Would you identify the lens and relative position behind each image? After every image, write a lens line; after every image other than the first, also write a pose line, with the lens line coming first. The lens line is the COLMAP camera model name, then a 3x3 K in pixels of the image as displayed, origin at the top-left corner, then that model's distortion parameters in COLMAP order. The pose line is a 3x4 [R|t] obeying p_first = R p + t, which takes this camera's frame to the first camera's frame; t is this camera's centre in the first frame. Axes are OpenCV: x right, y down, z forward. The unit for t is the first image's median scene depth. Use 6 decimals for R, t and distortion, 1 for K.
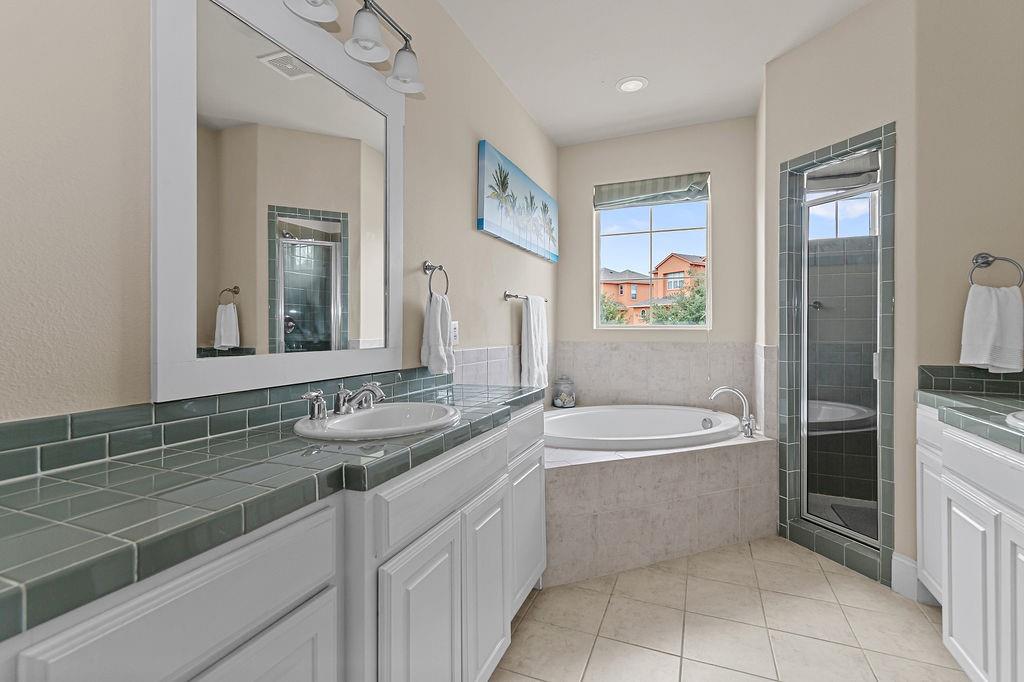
lens RADIAL K [[469.3, 0, 509.7], [0, 469.3, 326.5], [0, 0, 1]] dist [0.003819, -0.000053]
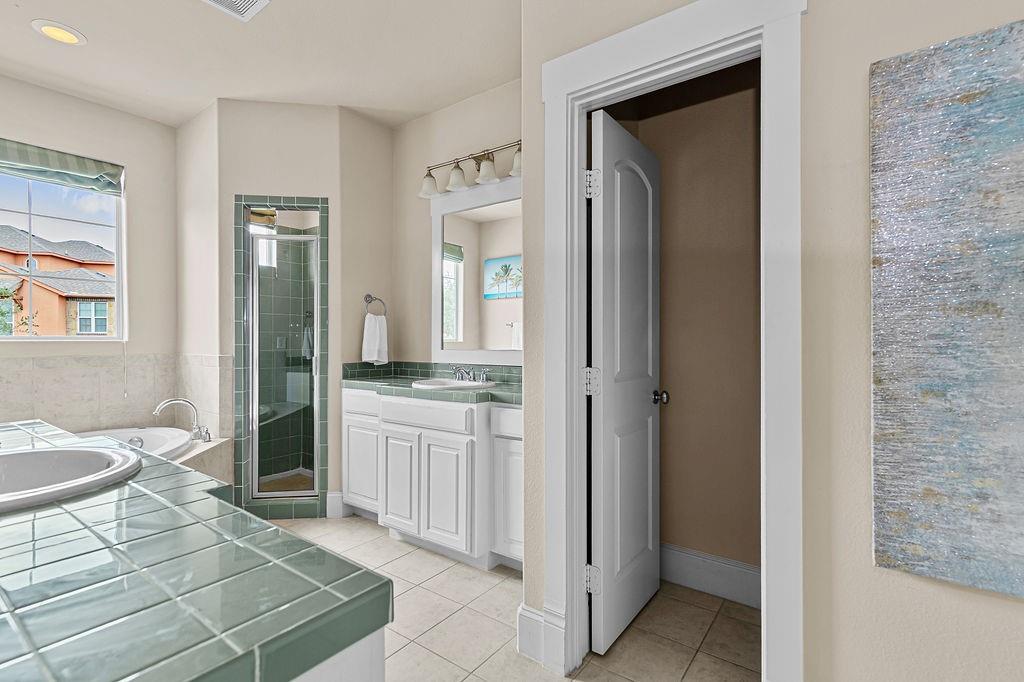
lens RADIAL K [[469.3, 0, 514.4], [0, 469.3, 340.2], [0, 0, 1]] dist [0.003819, -0.000053]
pose [[0.241904, -0.002178, 0.970298, -0.368831], [-0.002020, 0.999994, 0.002749, 0.001092], [-0.970298, -0.002624, 0.241899, 0.068440]]
